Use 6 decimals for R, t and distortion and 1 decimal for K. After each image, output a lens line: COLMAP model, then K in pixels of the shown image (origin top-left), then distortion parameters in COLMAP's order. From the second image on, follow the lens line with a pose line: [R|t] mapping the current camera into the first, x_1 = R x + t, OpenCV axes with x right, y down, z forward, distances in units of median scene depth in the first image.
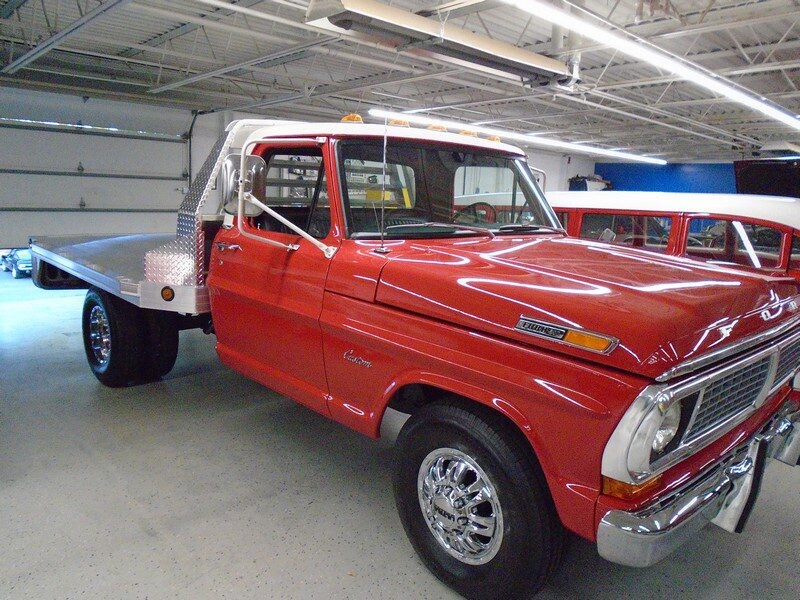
lens RADIAL K [[601.1, 0, 400.0], [0, 601.1, 300.0], [0, 0, 1]] dist [0.001060, -0.000248]
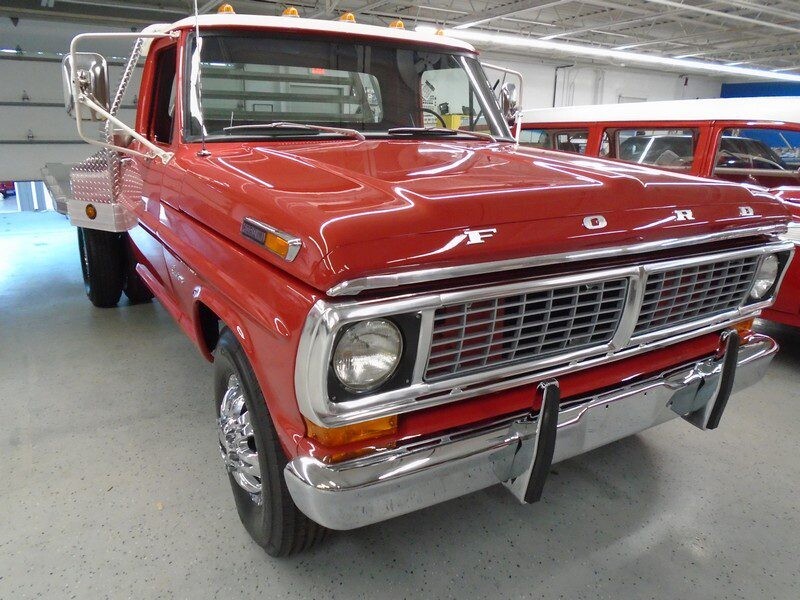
lens RADIAL K [[611.5, 0, 400.0], [0, 611.5, 300.0], [0, 0, 1]] dist [-0.031989, 0.001066]
pose [[0.978657, 0.034315, -0.202615, 0.290272], [-0.014329, 0.994955, 0.099294, 0.025417], [0.205000, -0.094271, 0.974211, 0.109382]]
